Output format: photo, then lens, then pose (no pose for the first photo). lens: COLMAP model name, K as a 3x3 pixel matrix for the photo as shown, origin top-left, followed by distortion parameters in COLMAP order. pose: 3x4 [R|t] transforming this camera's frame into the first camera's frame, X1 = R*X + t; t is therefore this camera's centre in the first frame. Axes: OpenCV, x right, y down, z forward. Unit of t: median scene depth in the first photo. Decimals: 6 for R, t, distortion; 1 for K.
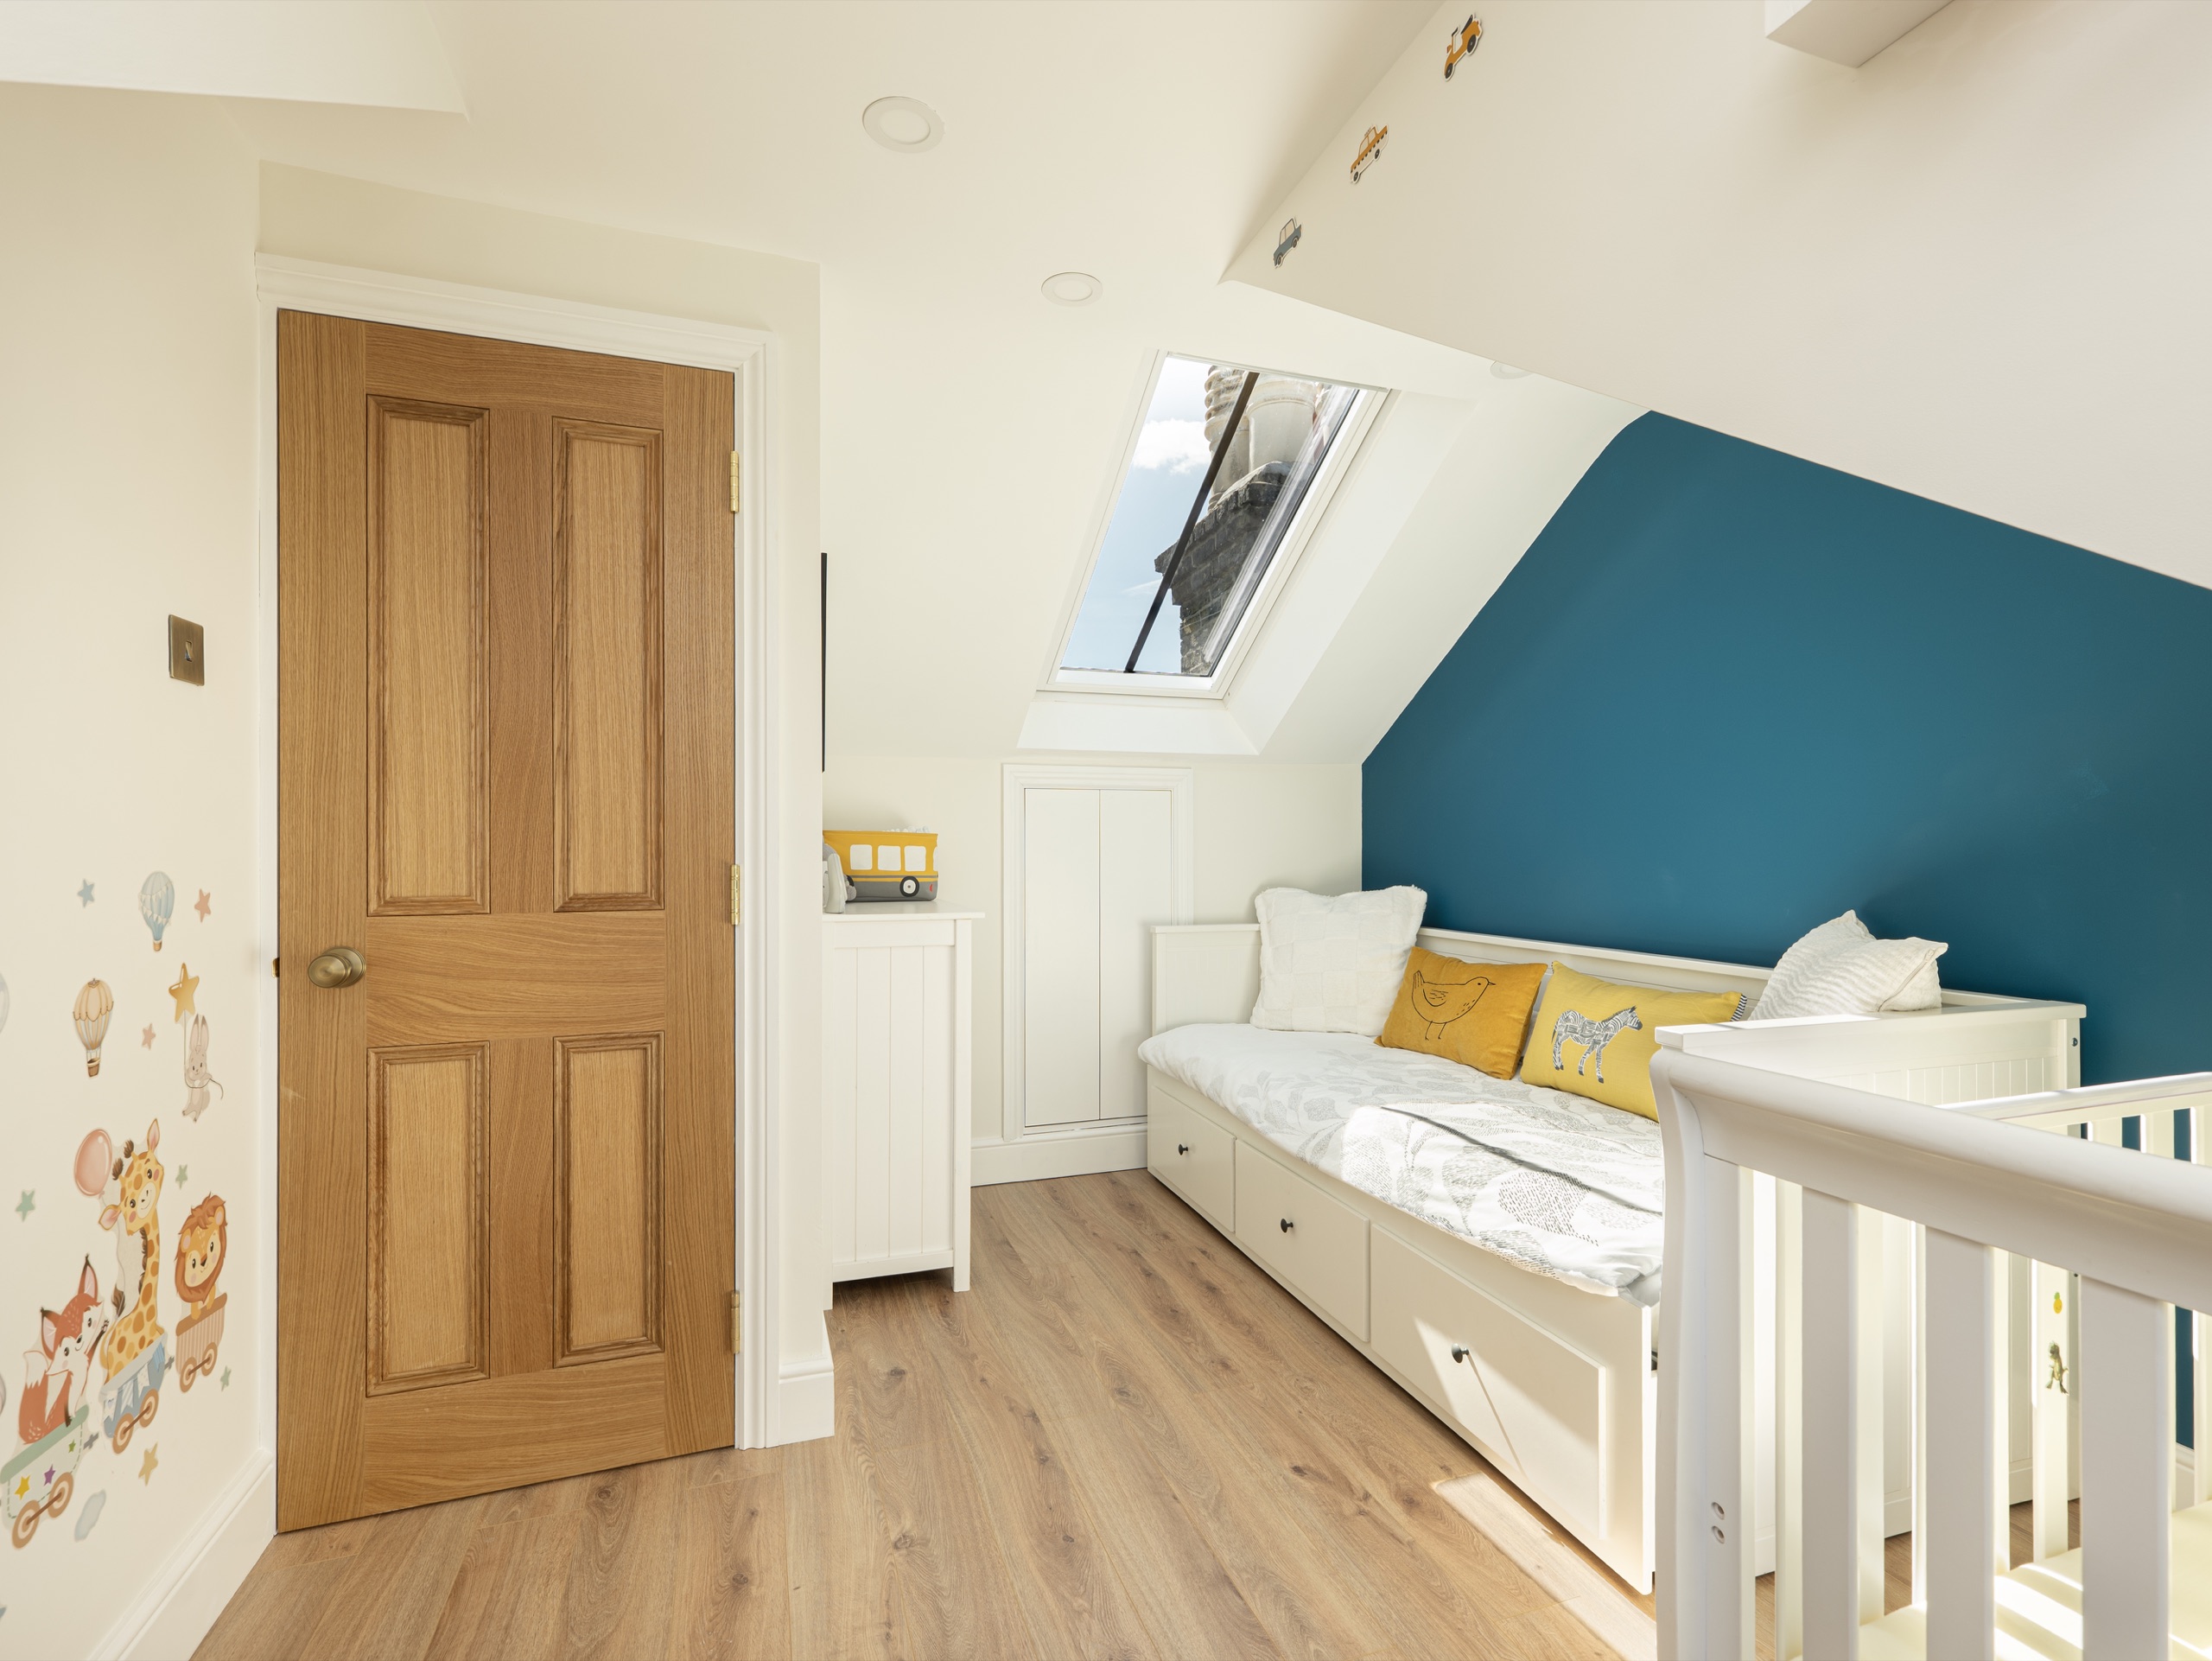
lens RADIAL K [[1004.0, 0, 1106.0], [0, 1004.0, 830.5], [0, 0, 1]] dist [-0.001297, -0.000527]
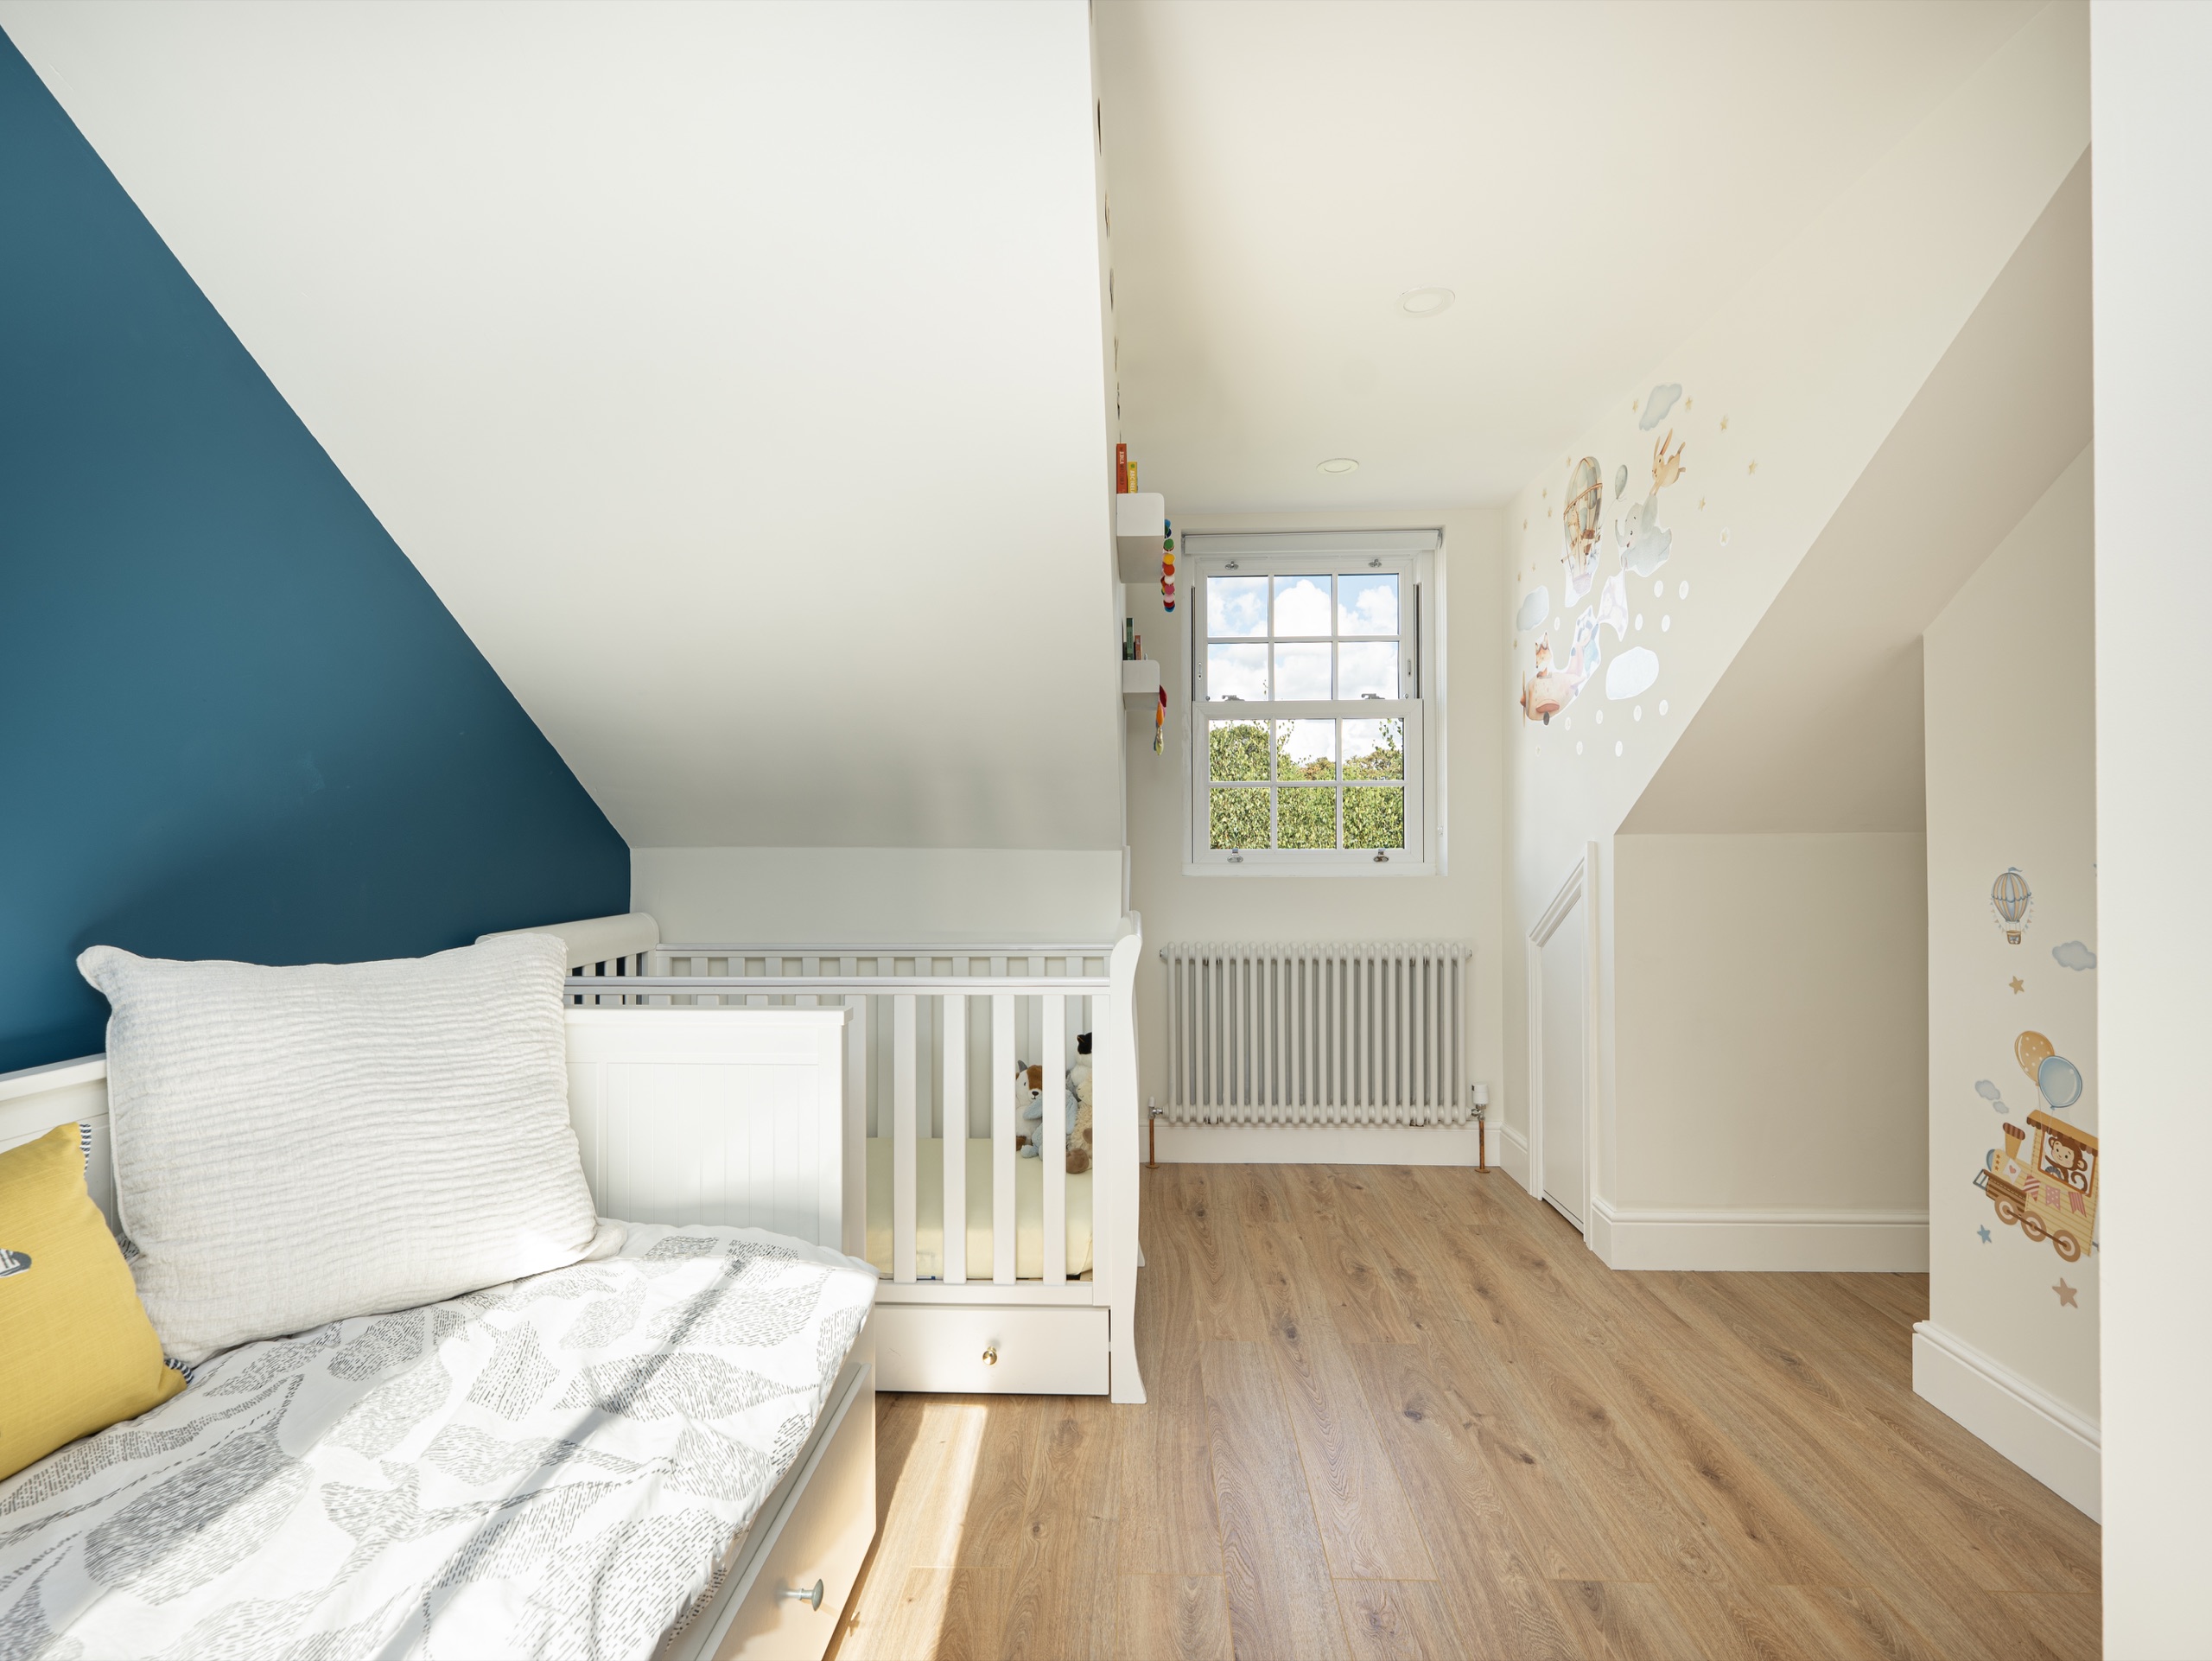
lens RADIAL K [[1004.0, 0, 1106.0], [0, 1004.0, 830.5], [0, 0, 1]] dist [-0.001297, -0.000527]
pose [[-0.931036, 0.008389, 0.364830, -0.055239], [-0.000205, 0.999724, -0.023510, 0.018048], [-0.364926, -0.021964, -0.930777, 1.105252]]
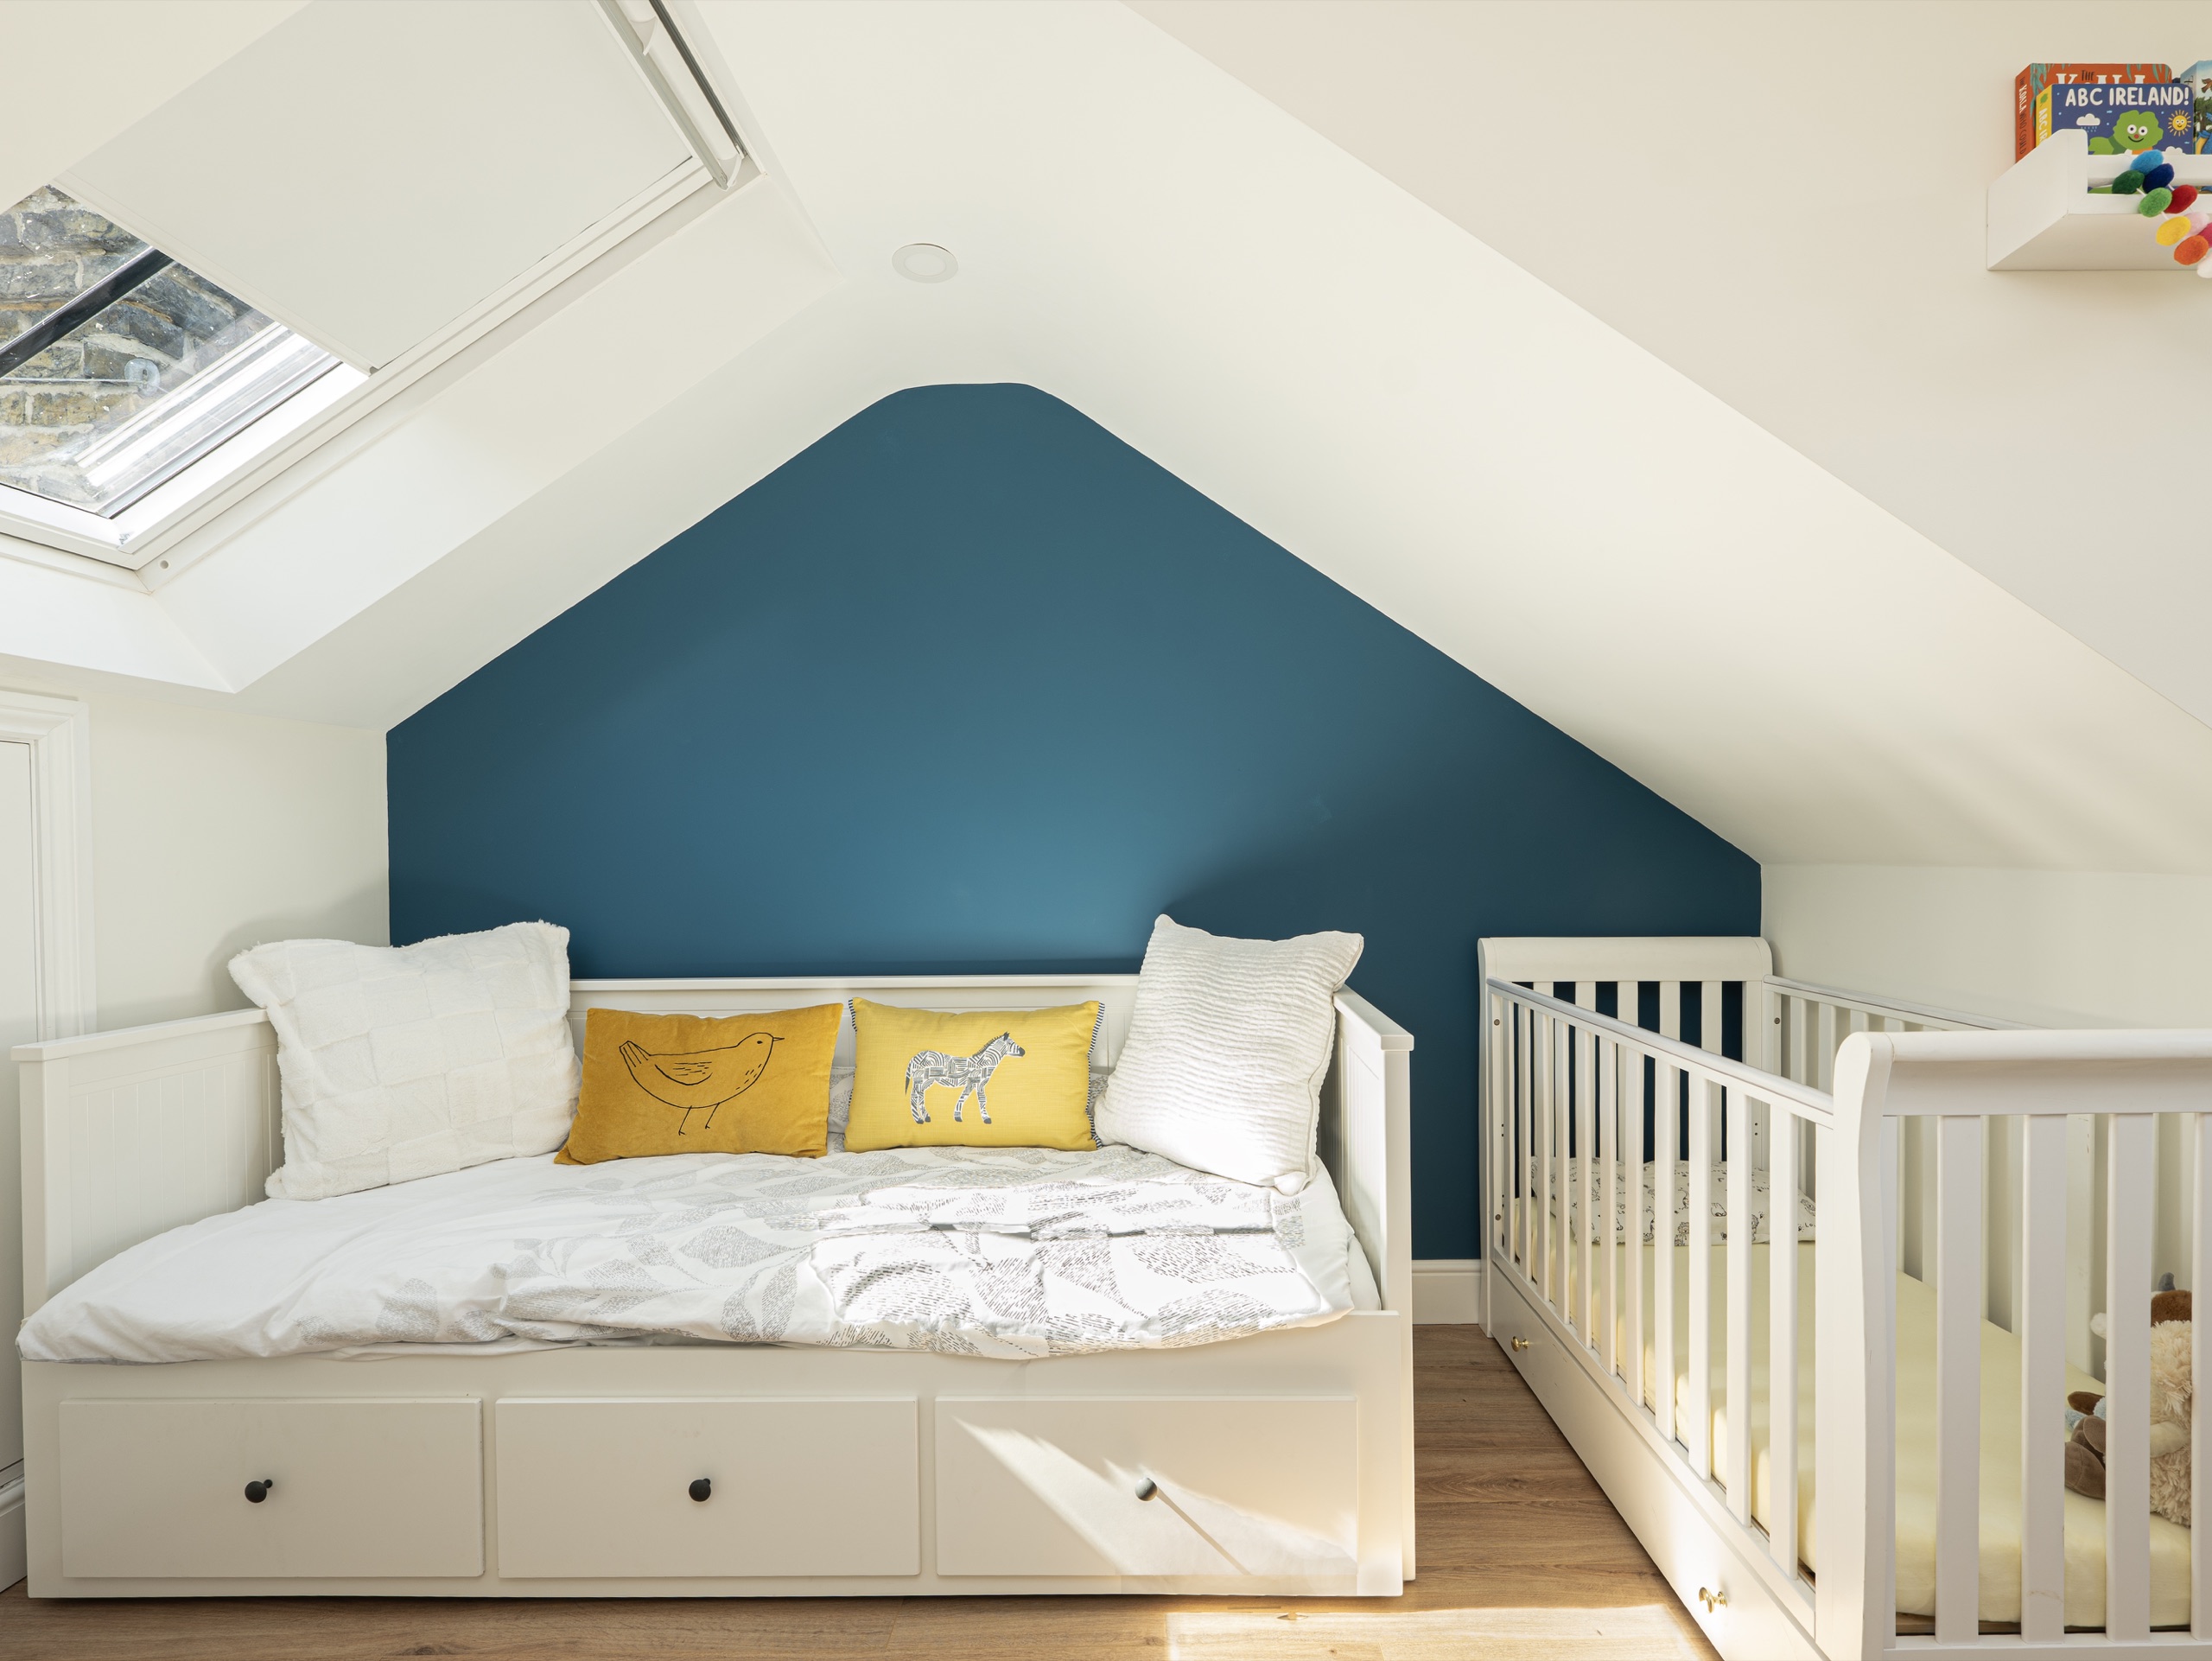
lens RADIAL K [[1029.0, 0, 1160.4], [0, 1029.0, 851.0], [0, 0, 1]] dist [0.001194, -0.000199]
pose [[0.314365, 0.005512, 0.949286, -0.306749], [-0.010621, 0.999941, -0.002289, 0.006454], [-0.949243, -0.009363, 0.314405, 0.515586]]
